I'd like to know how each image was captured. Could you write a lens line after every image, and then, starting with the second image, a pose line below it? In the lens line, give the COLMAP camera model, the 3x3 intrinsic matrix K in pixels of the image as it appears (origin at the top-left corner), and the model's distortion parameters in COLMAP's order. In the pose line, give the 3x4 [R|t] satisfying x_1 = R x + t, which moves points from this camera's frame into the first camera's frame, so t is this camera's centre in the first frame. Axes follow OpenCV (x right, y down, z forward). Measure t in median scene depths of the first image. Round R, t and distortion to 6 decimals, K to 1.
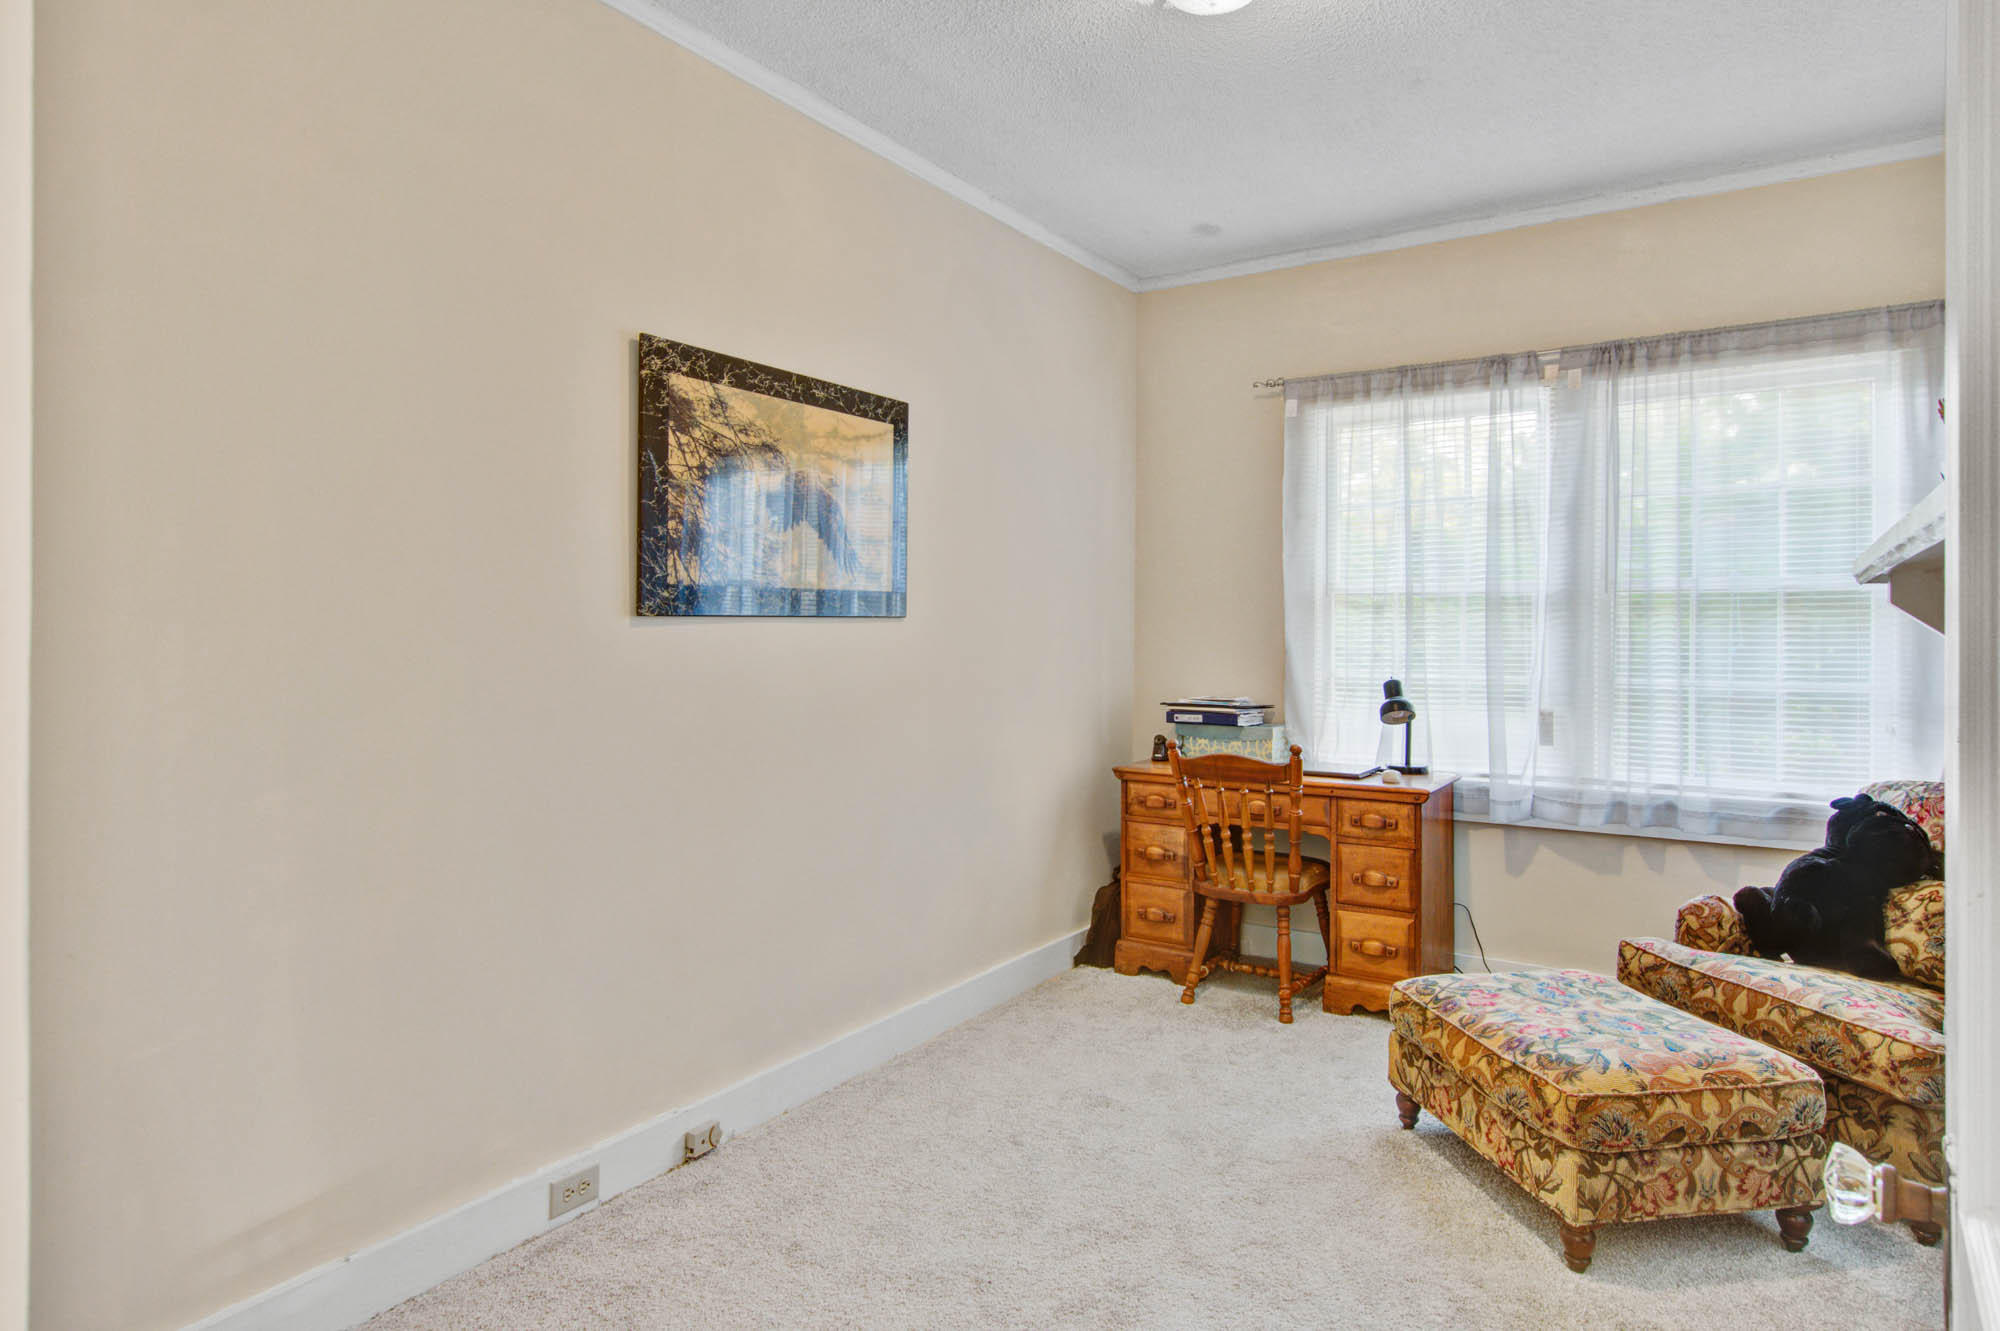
lens RADIAL K [[1141.7, 0, 999.9], [0, 1141.7, 648.8], [0, 0, 1]] dist [-0.002549, -0.002289]
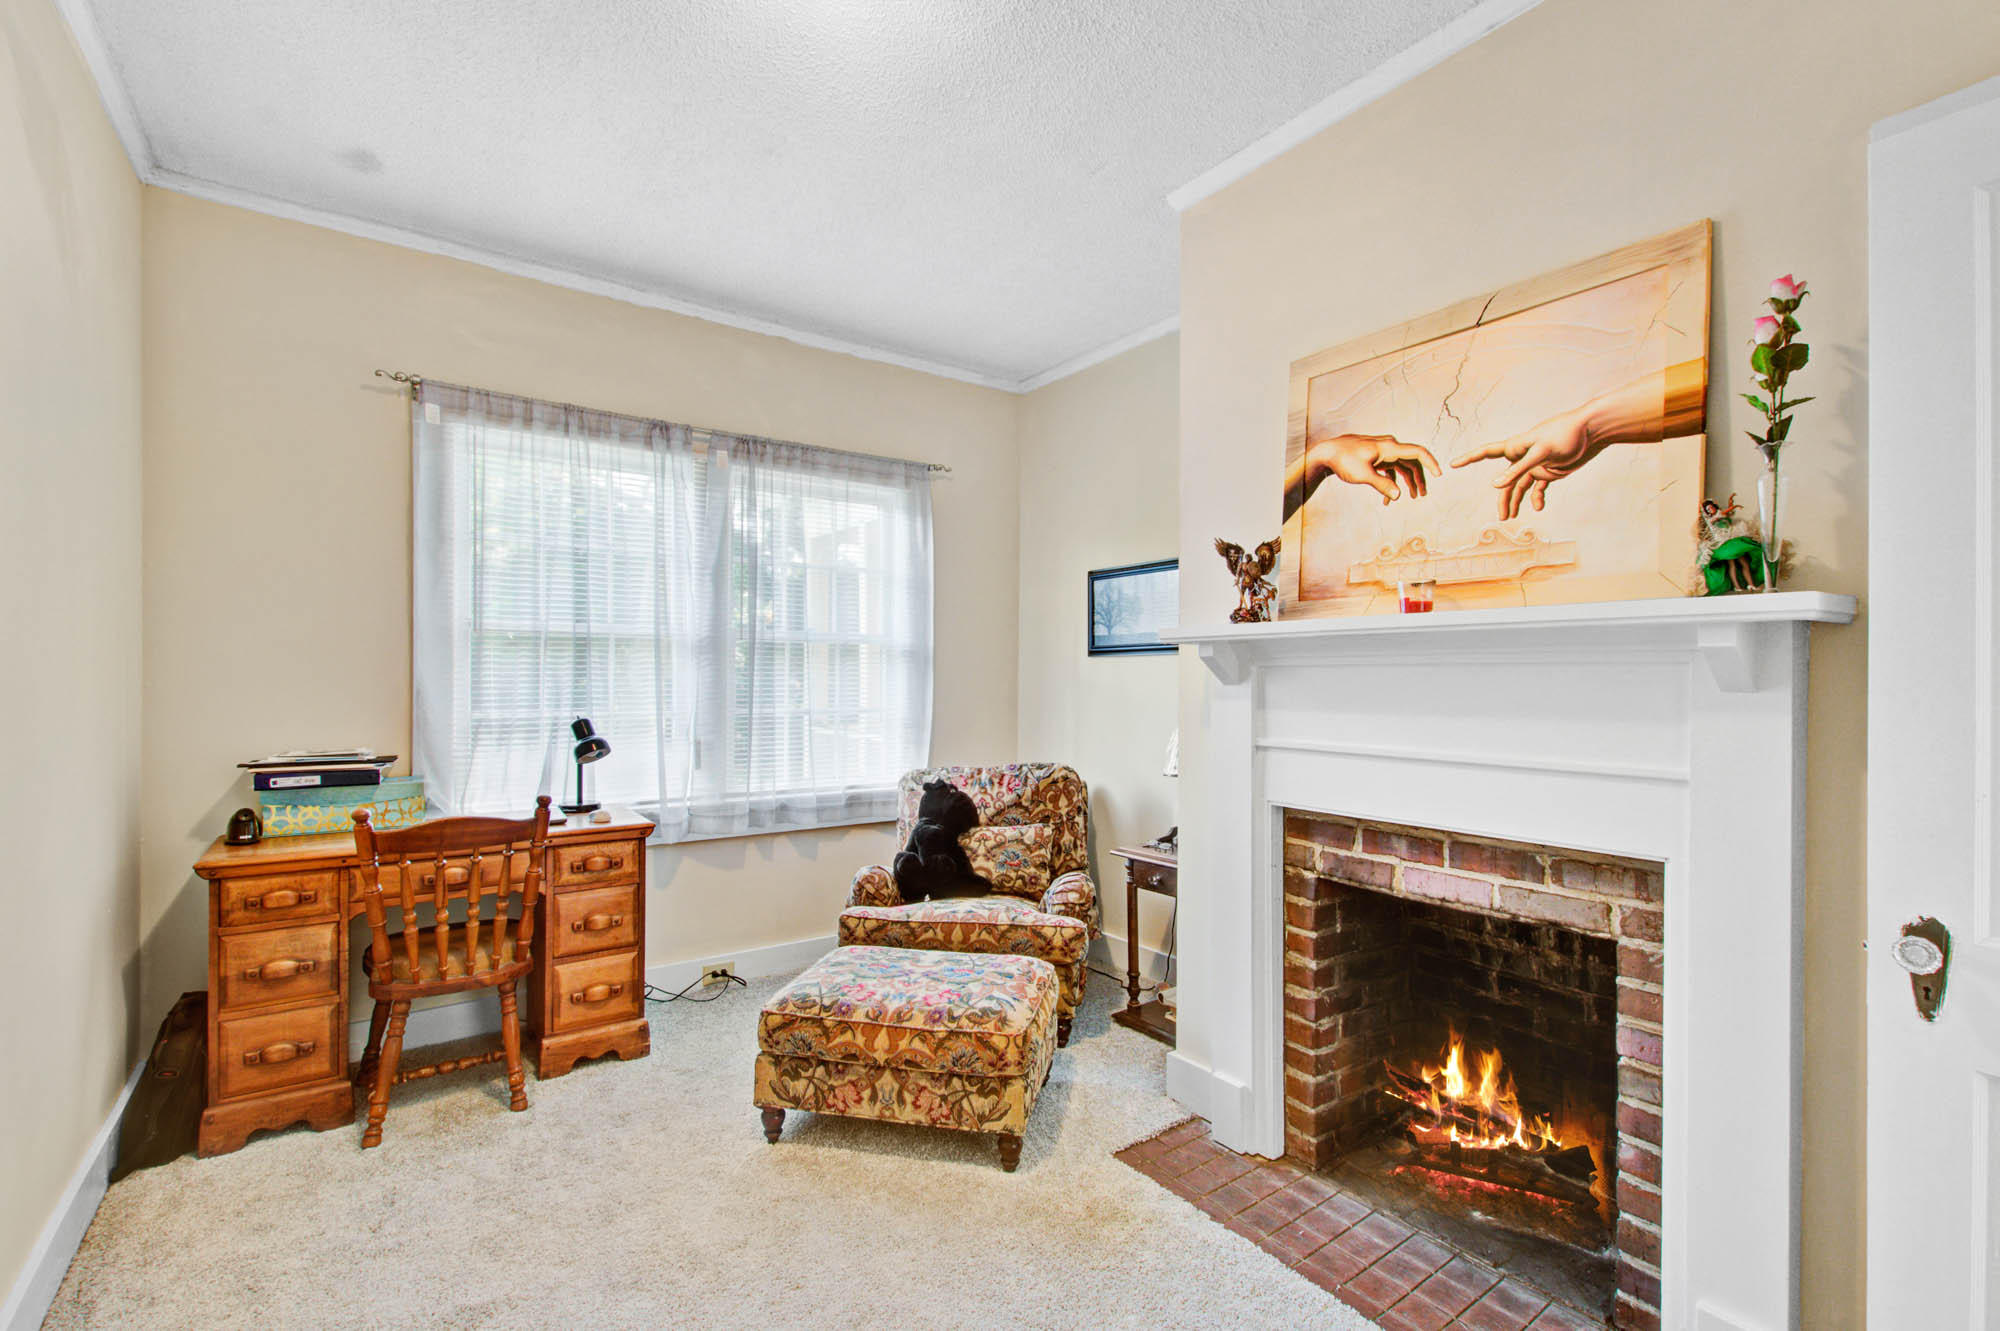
lens RADIAL K [[895.4, 0, 999.2], [0, 895.4, 681.1], [0, 0, 1]] dist [0.002886, -0.002208]
pose [[0.348656, -0.006229, 0.937230, -0.275142], [0.006889, 0.999968, 0.004083, -0.006855], [-0.937225, 0.005033, 0.348688, 0.408021]]
